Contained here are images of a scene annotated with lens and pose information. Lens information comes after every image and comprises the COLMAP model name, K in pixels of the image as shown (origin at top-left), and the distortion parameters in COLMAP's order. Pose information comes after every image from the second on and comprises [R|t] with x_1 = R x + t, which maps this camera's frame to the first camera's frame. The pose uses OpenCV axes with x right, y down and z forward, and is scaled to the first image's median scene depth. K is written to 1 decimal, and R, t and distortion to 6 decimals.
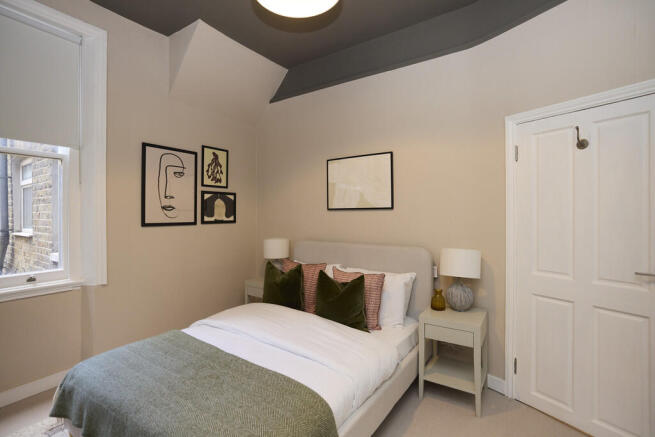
lens RADIAL K [[312.3, 0, 328.8], [0, 312.3, 211.7], [0, 0, 1]] dist [-0.020664, 0.000733]
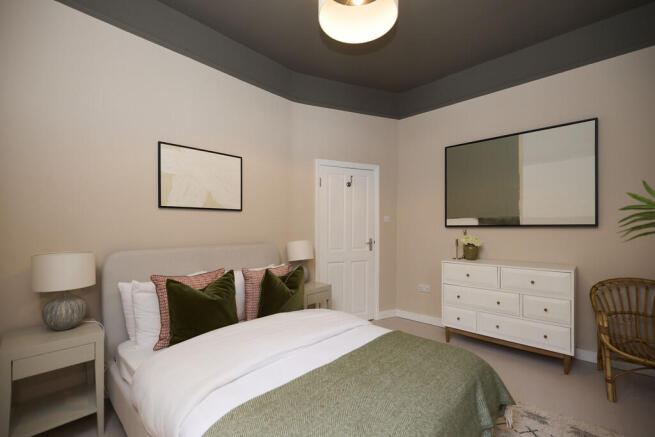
lens RADIAL K [[280.4, 0, 329.5], [0, 280.4, 227.0], [0, 0, 1]] dist [0.000209, 0.000144]
pose [[0.136534, 0.006849, 0.990612, -0.618064], [0.003089, 0.999968, -0.007340, 0.047320], [-0.990631, 0.004062, 0.136509, 0.501838]]
